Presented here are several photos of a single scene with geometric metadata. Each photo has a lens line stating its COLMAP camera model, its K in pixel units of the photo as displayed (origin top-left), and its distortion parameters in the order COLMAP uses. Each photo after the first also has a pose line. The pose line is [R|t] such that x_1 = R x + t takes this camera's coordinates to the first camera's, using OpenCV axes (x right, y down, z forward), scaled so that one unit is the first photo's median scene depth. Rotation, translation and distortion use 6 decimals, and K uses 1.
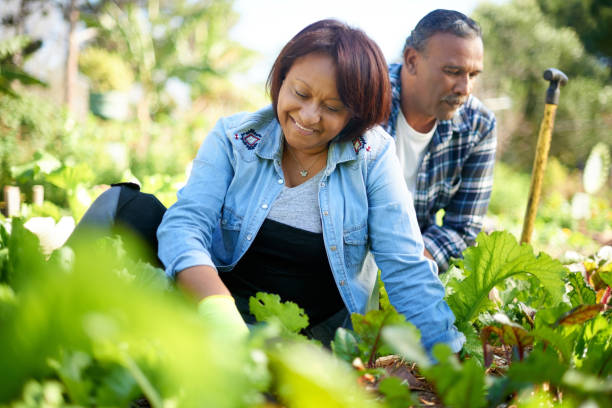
lens RADIAL K [[579.3, 0, 306.0], [0, 579.3, 204.0], [0, 0, 1]] dist [0.000406, 0.010945]
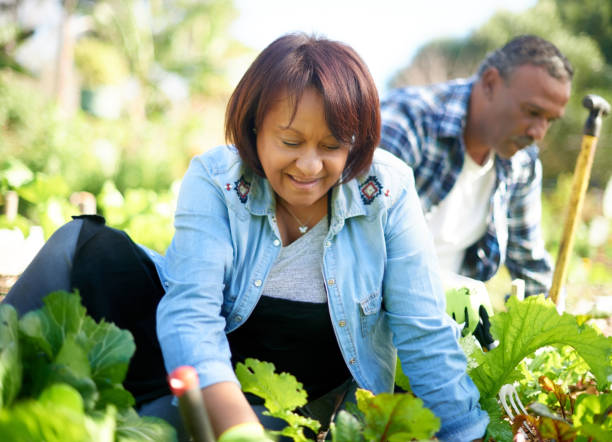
lens RADIAL K [[399.4, 0, 323.3], [0, 399.4, 221.1], [0, 0, 1]] dist [-0.003499, -0.000963]
pose [[0.997139, 0.016628, 0.073741, -0.020497], [-0.027694, 0.988041, 0.151687, -0.137736], [-0.070337, -0.153295, 0.985674, 0.461115]]
